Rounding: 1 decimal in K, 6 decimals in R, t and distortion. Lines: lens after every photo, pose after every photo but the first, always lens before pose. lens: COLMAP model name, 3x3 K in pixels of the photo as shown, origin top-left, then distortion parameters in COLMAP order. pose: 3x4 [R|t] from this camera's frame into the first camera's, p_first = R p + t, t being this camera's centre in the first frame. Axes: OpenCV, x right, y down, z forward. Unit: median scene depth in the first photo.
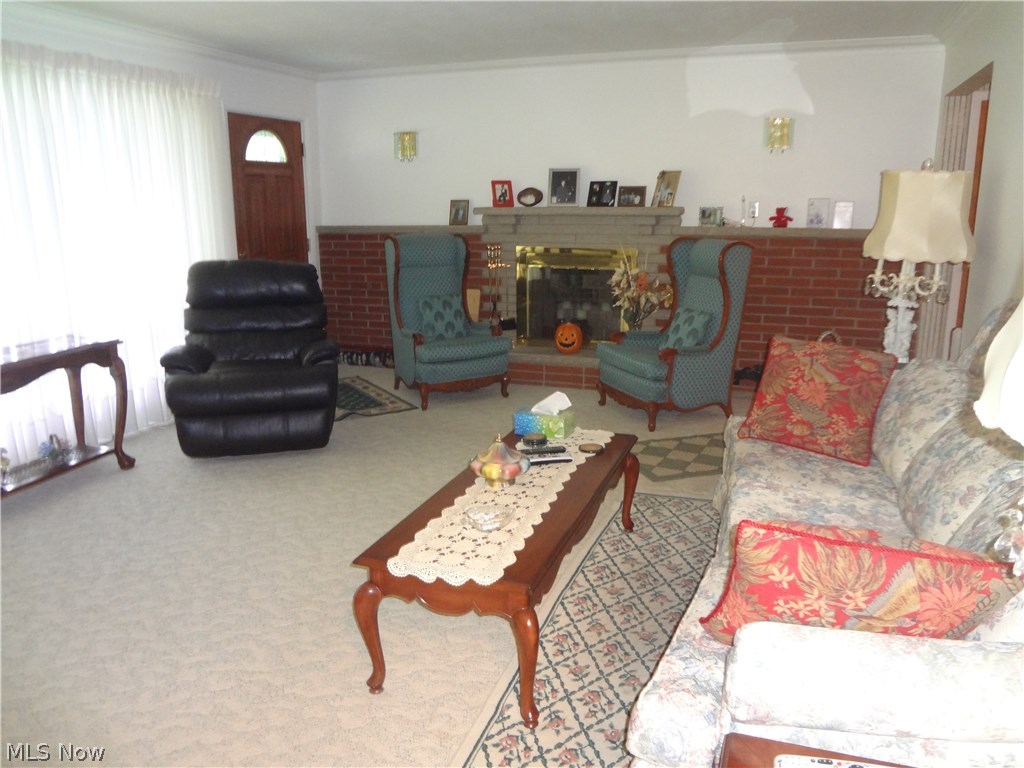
lens RADIAL K [[764.7, 0, 512.8], [0, 764.7, 384.3], [0, 0, 1]] dist [-0.044611, 0.001075]
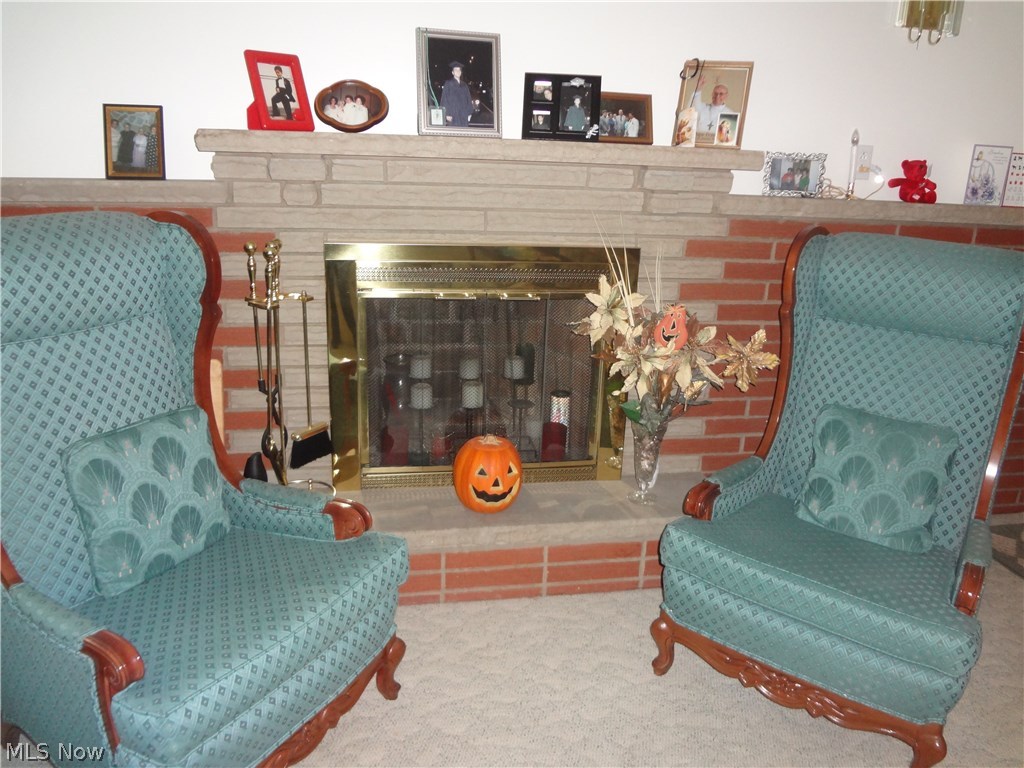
lens RADIAL K [[764.7, 0, 511.4], [0, 764.7, 383.2], [0, 0, 1]] dist [-0.044611, 0.001075]
pose [[0.862774, -0.113431, 0.492702, -0.112381], [0.075433, 0.992480, 0.096400, -0.149785], [-0.499931, -0.046006, 0.864842, 0.671987]]
